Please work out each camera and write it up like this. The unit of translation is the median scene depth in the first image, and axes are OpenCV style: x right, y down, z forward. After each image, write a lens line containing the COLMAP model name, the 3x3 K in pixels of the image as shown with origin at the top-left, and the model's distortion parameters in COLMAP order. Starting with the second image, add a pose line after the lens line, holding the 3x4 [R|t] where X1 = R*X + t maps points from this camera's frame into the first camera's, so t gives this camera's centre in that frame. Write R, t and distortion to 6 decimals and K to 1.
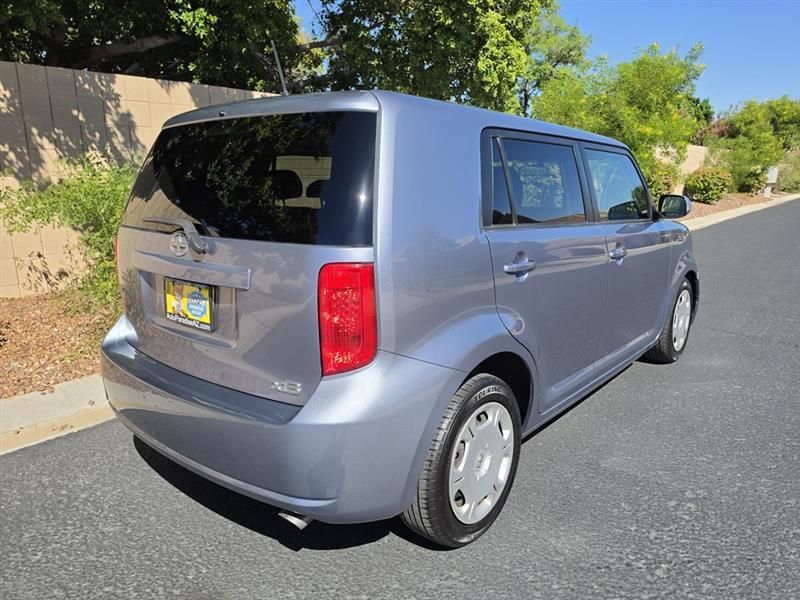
lens RADIAL K [[597.4, 0, 404.7], [0, 597.4, 299.3], [0, 0, 1]] dist [0.070627, -0.088327]
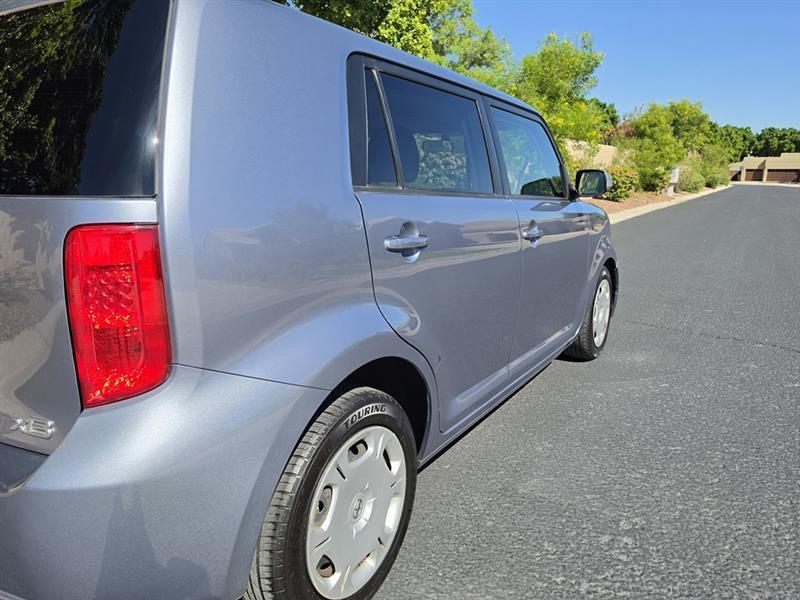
lens RADIAL K [[597.4, 0, 404.7], [0, 597.4, 299.3], [0, 0, 1]] dist [0.070627, -0.088327]
pose [[0.991773, -0.022423, 0.126032, 0.079150], [0.022916, 0.999734, -0.002463, 0.015383], [-0.125944, 0.005331, 0.992023, 0.219872]]
